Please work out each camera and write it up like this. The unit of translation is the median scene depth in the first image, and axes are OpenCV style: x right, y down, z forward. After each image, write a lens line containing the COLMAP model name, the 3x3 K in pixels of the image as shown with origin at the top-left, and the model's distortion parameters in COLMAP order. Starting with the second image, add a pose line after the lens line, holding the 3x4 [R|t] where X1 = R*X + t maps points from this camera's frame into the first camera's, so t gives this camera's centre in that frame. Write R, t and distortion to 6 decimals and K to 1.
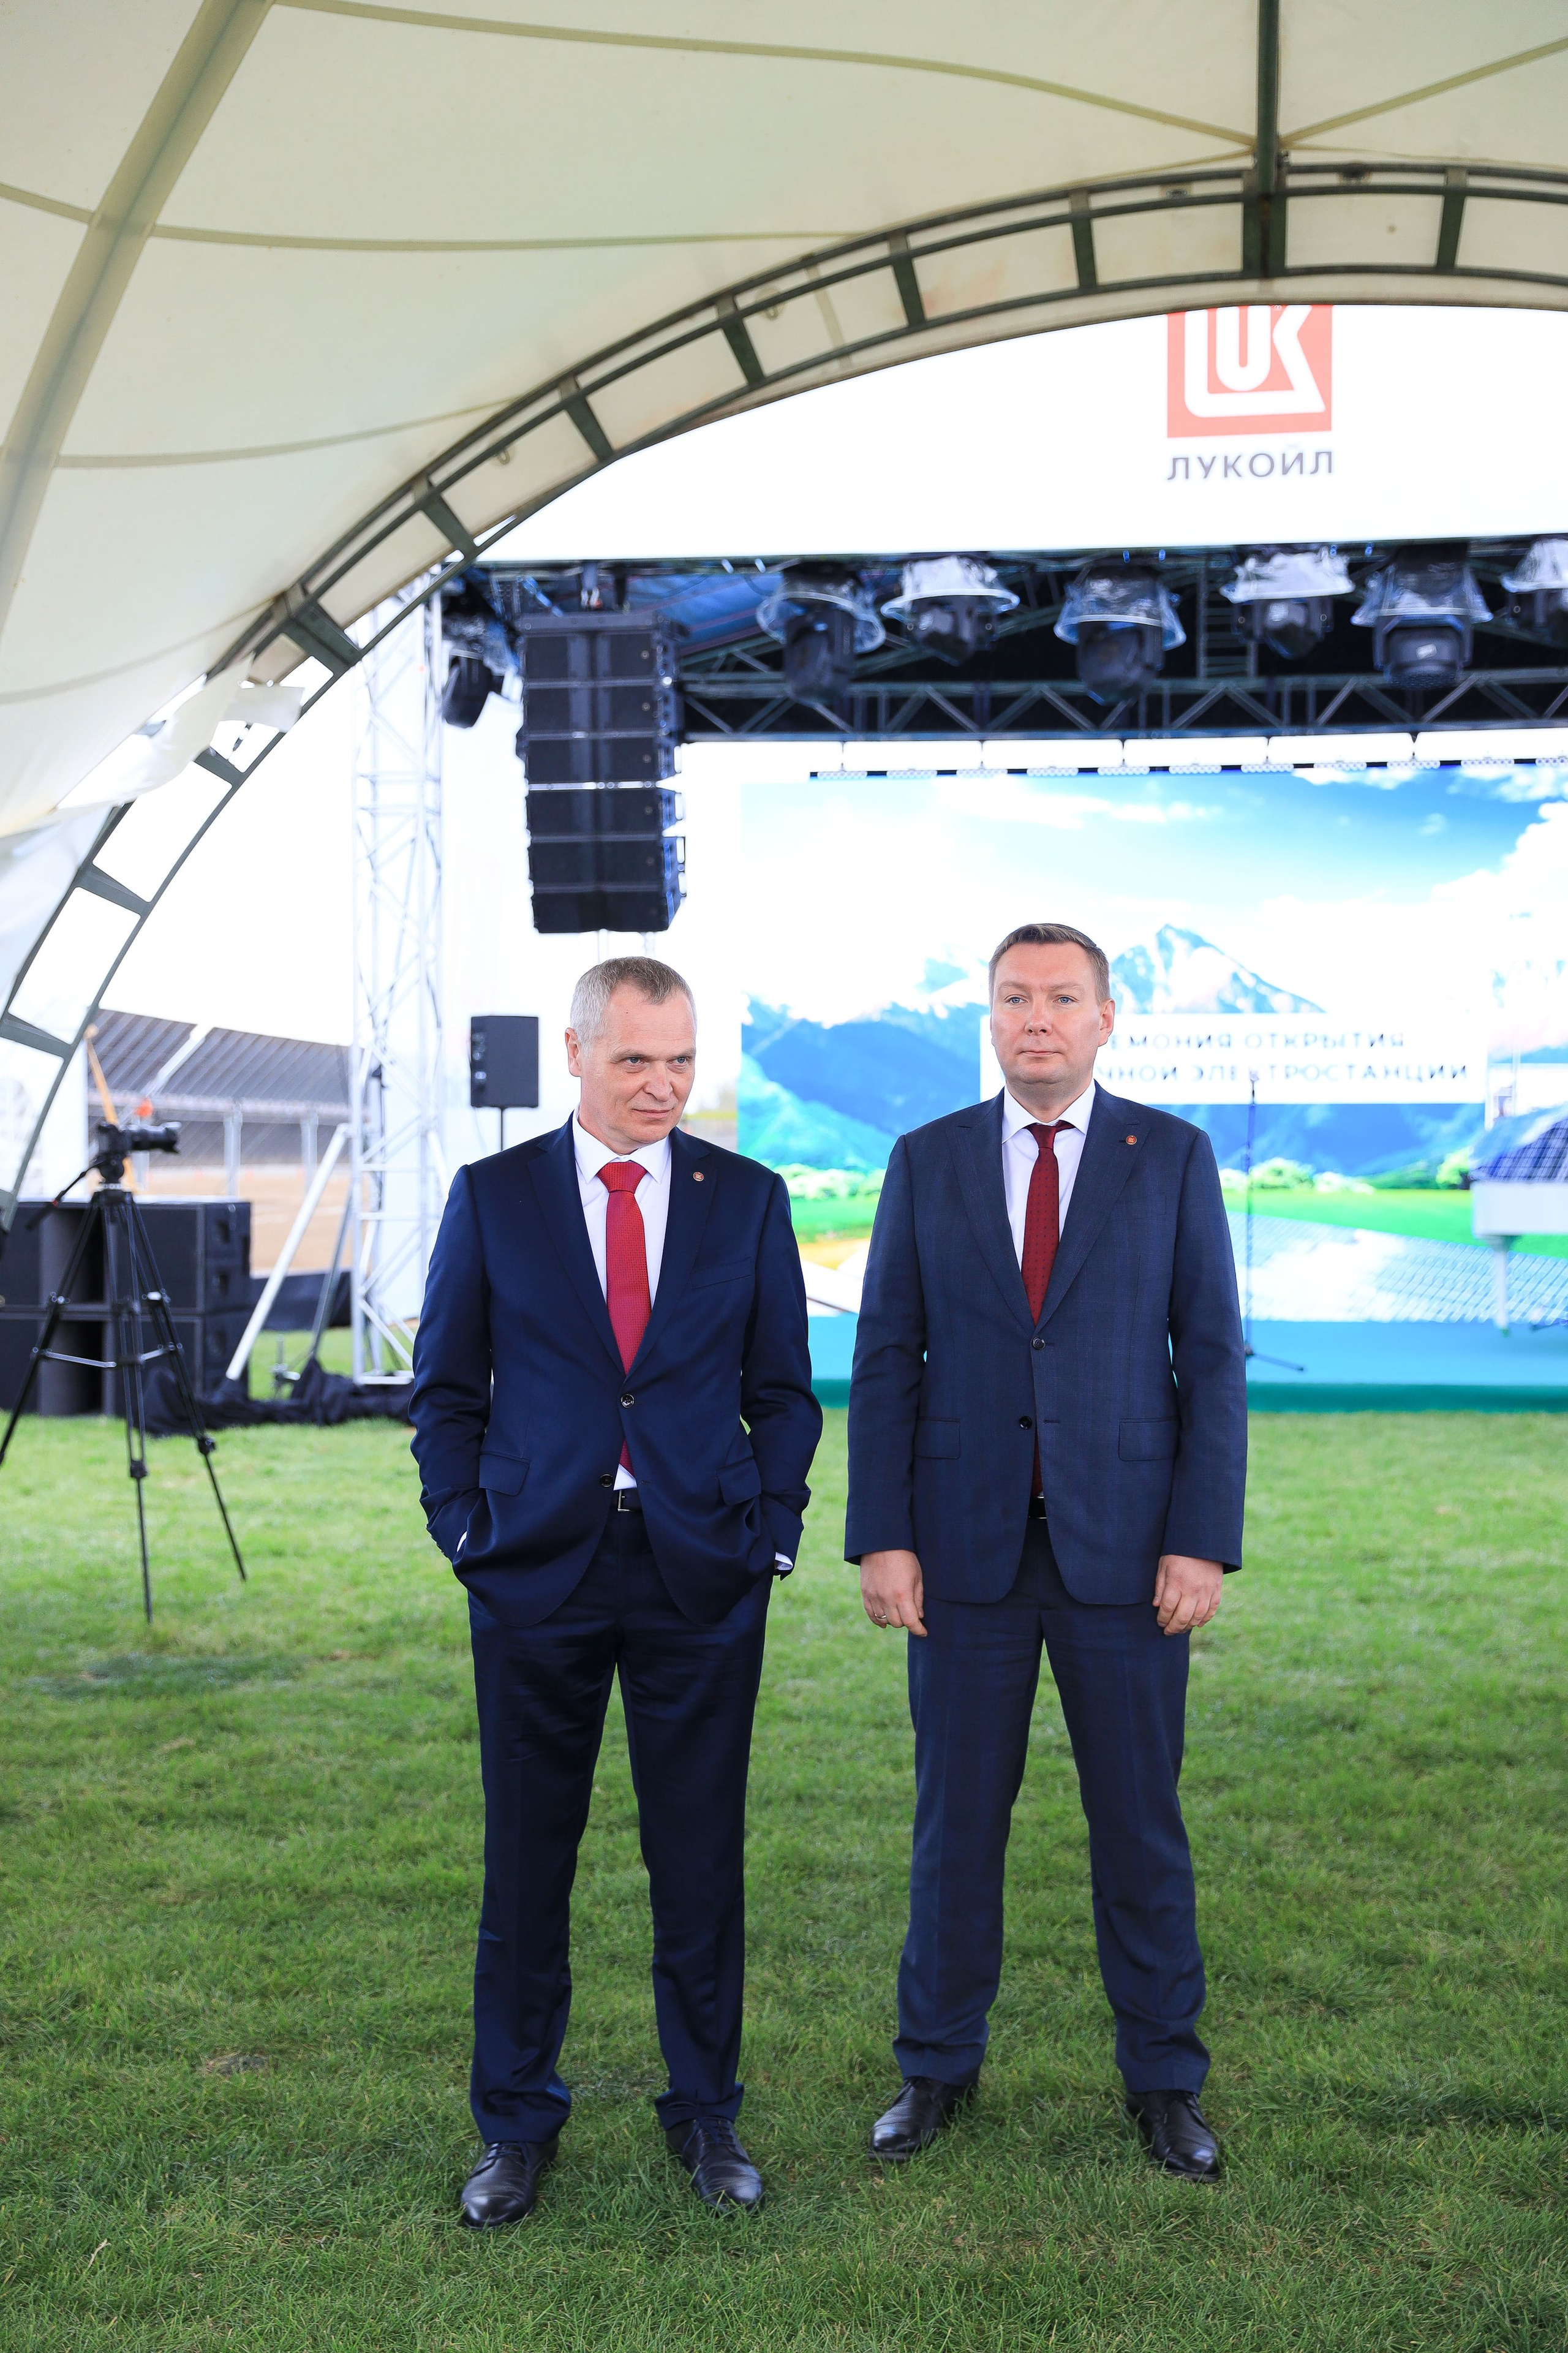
lens RADIAL K [[2971.8, 0, 784.0], [0, 2971.8, 1176.5], [0, 0, 1]] dist [0.083449, 0.032805]
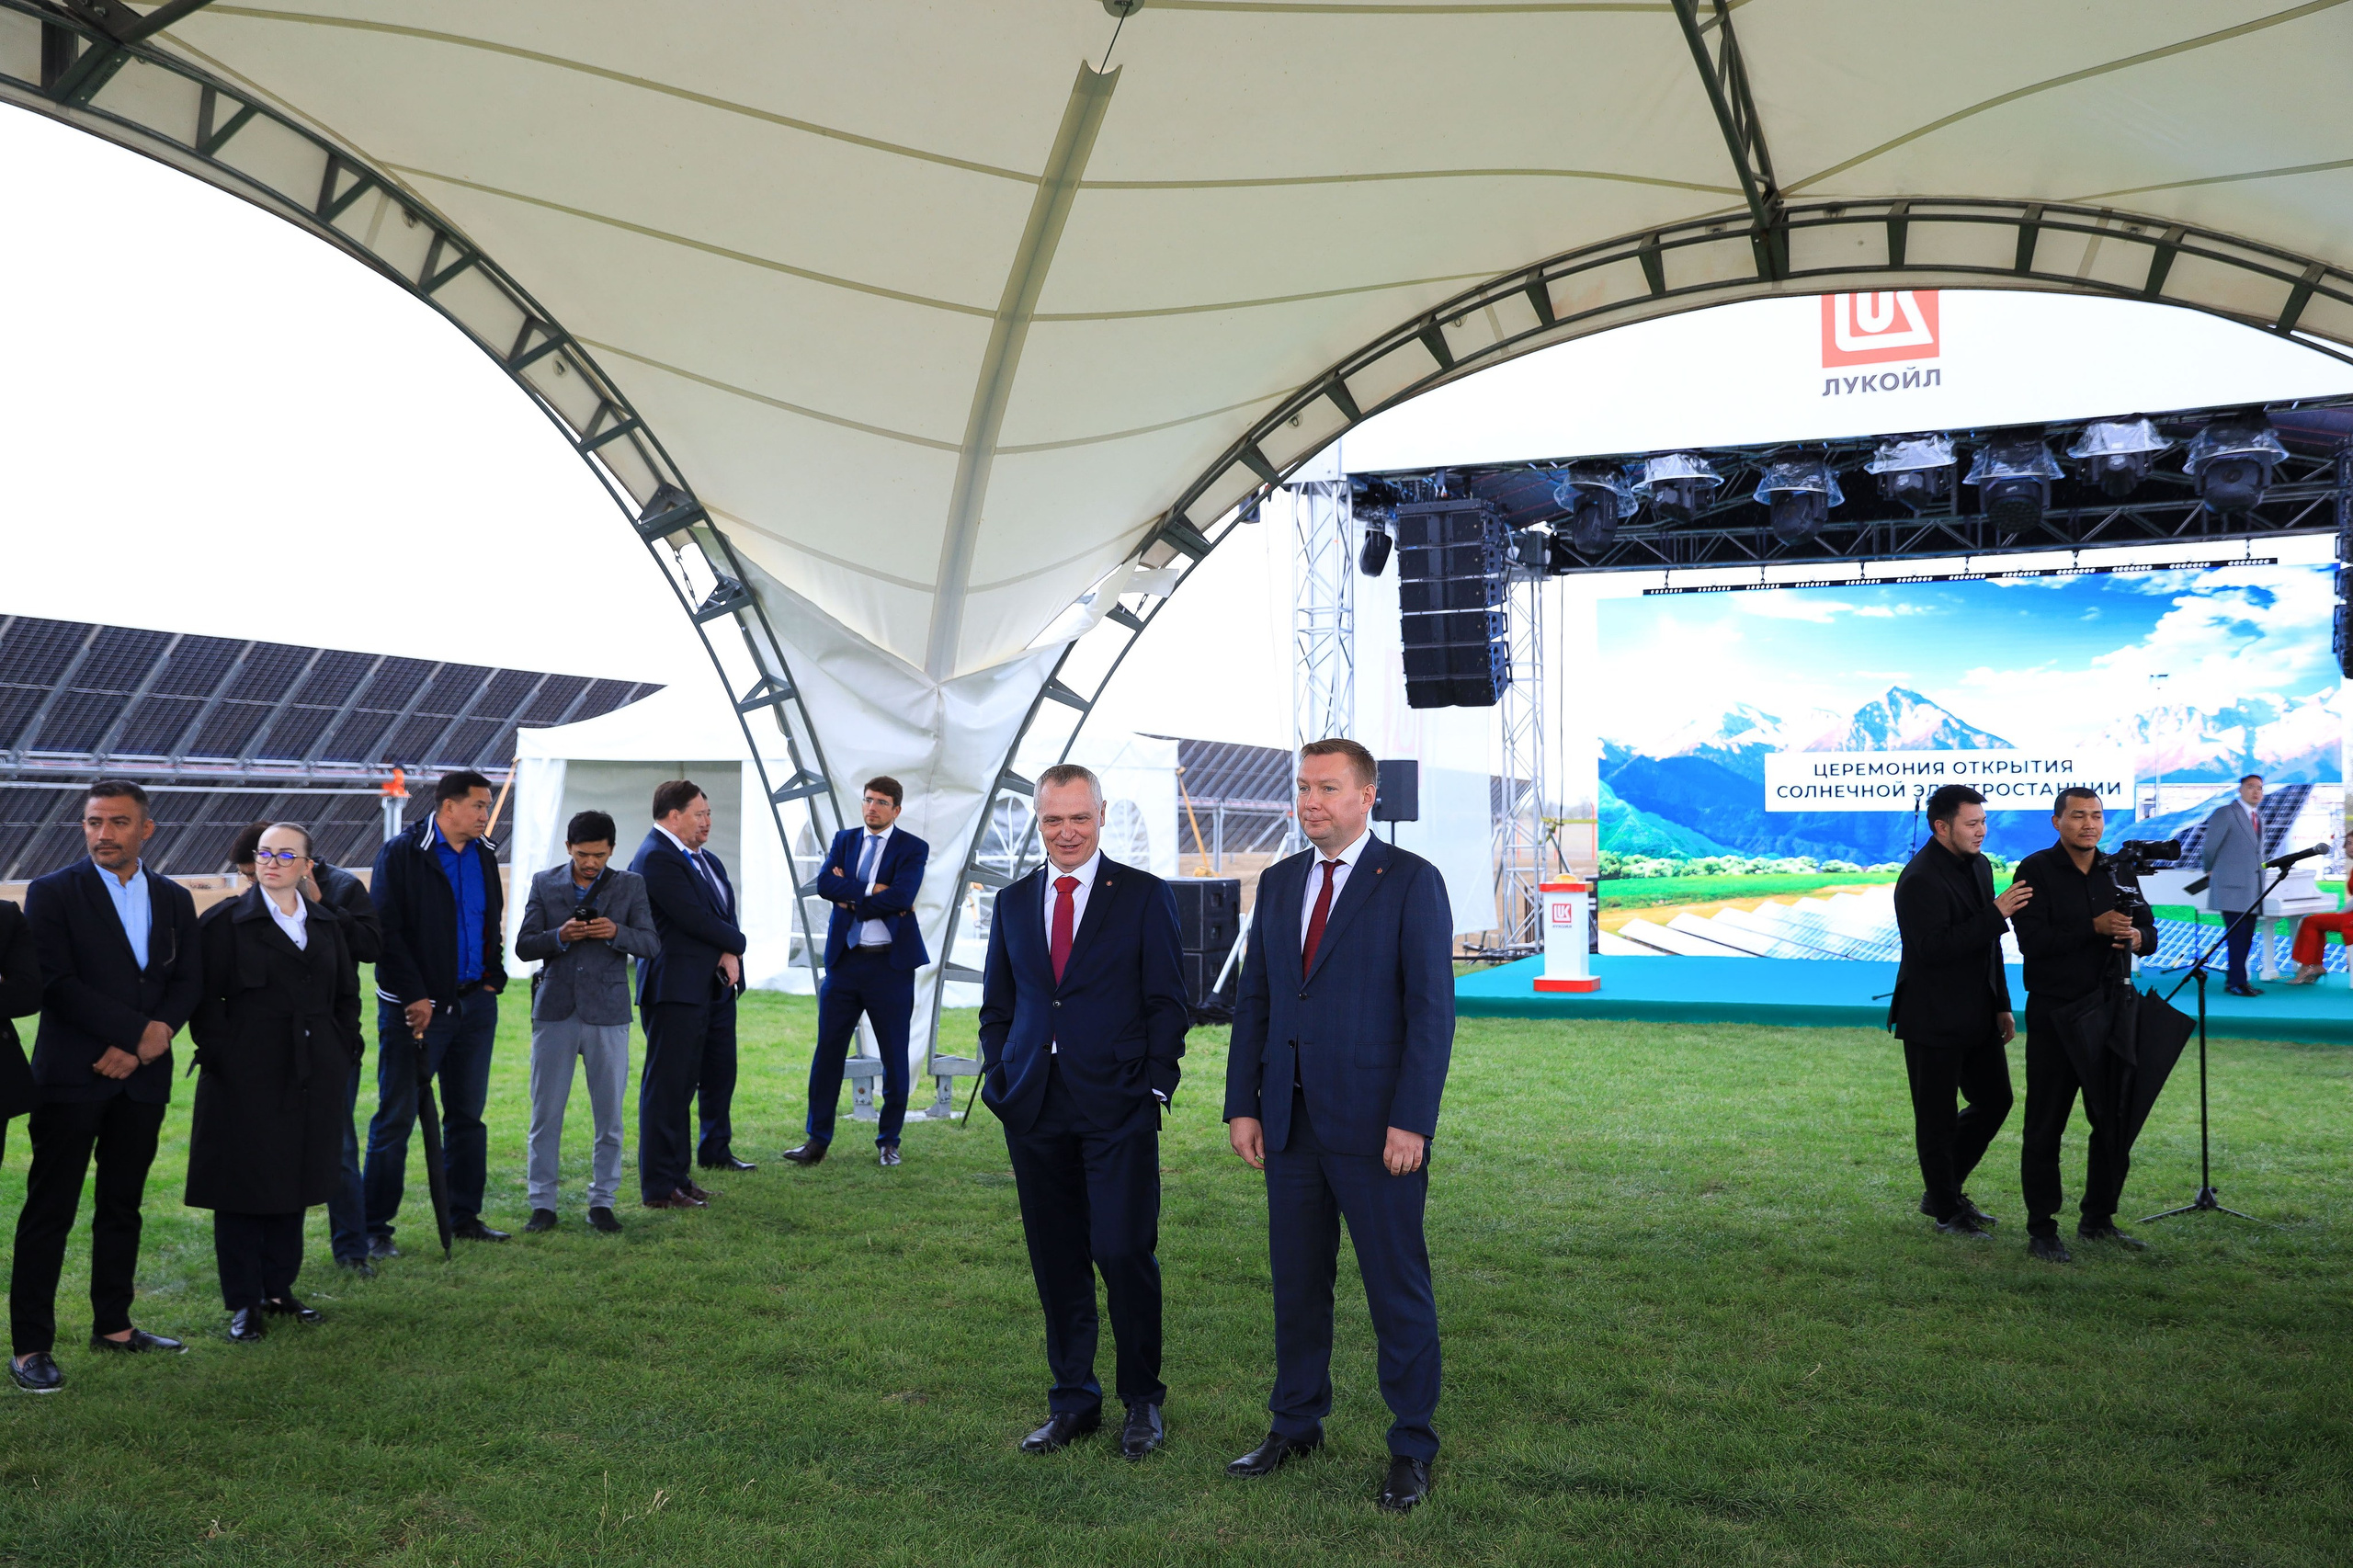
lens RADIAL K [[1992.6, 0, 1176.5], [0, 1992.6, 784.0], [0, 0, 1]] dist [-0.058040, 0.118398]
pose [[0.958138, -0.008838, -0.286171, 0.099390], [-0.001014, 0.999412, -0.034260, -0.006950], [0.286306, 0.033116, 0.957566, -0.022394]]
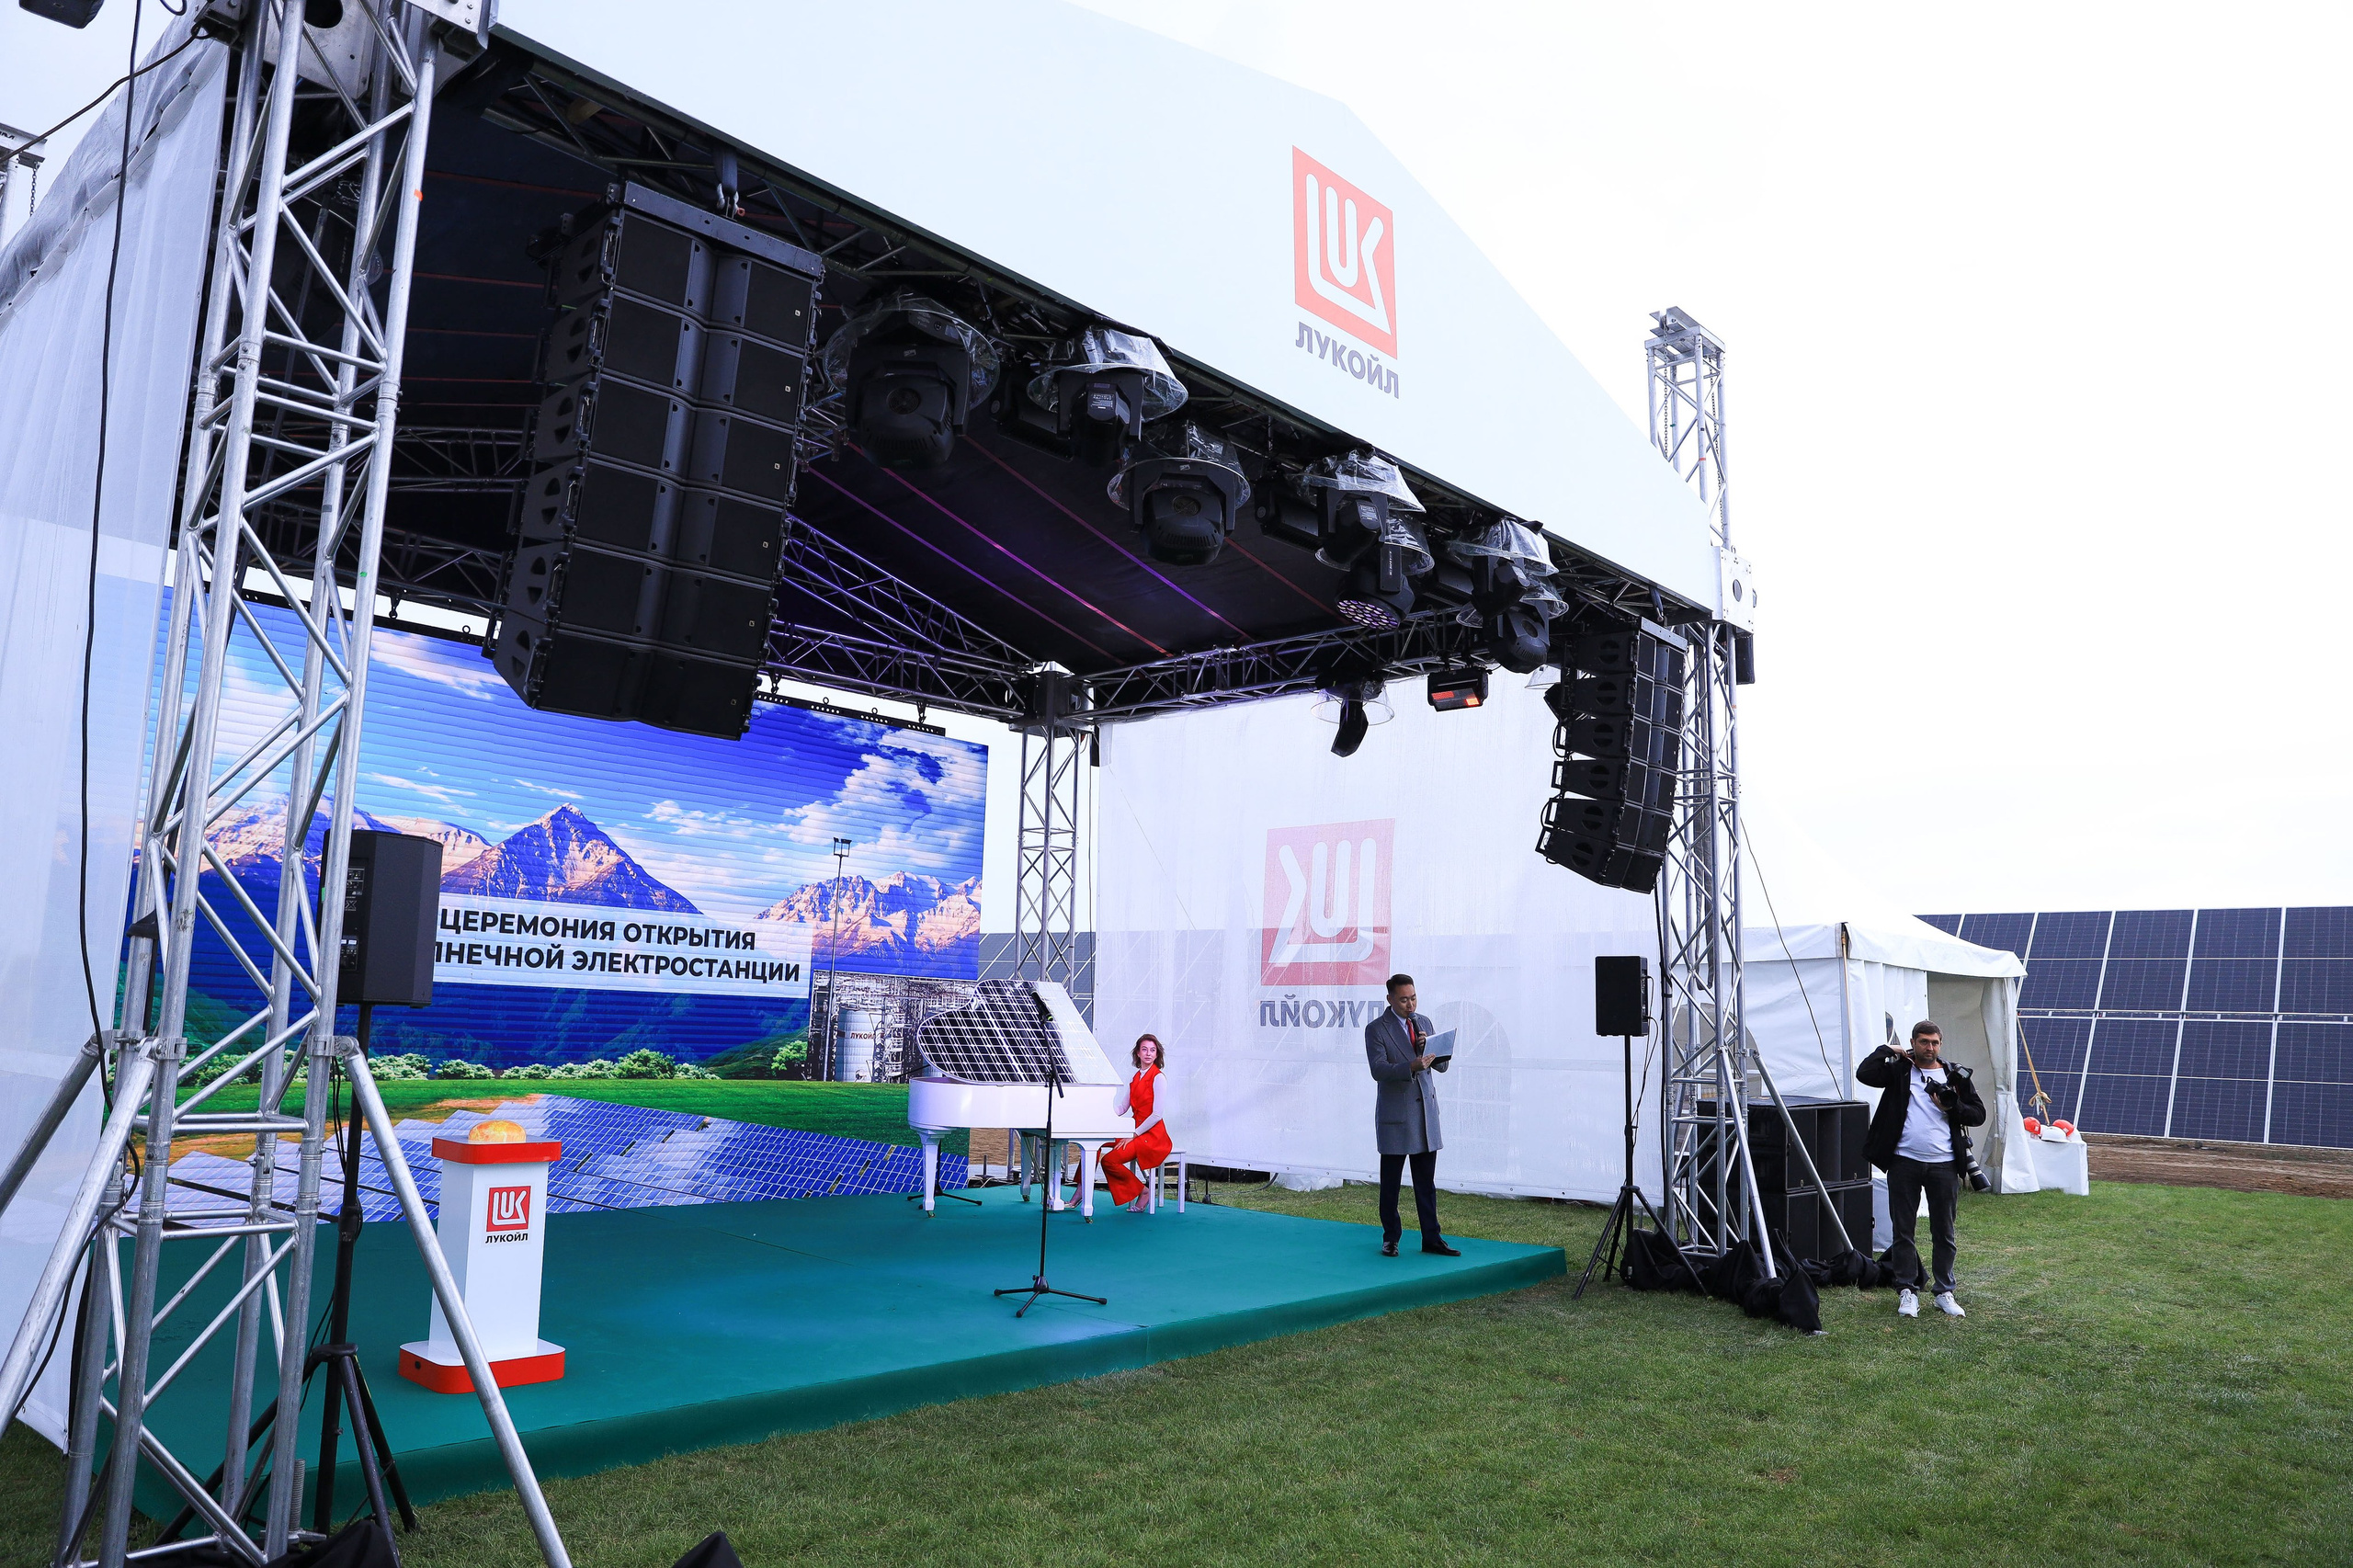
lens RADIAL K [[1602.2, 0, 1176.5], [0, 1602.2, 784.0], [0, 0, 1]] dist [-0.108860, 0.091923]
pose [[0.573784, 0.138595, 0.807194, -0.265556], [-0.022945, 0.987911, -0.153314, -0.023597], [-0.818685, 0.069448, 0.570028, 0.754351]]
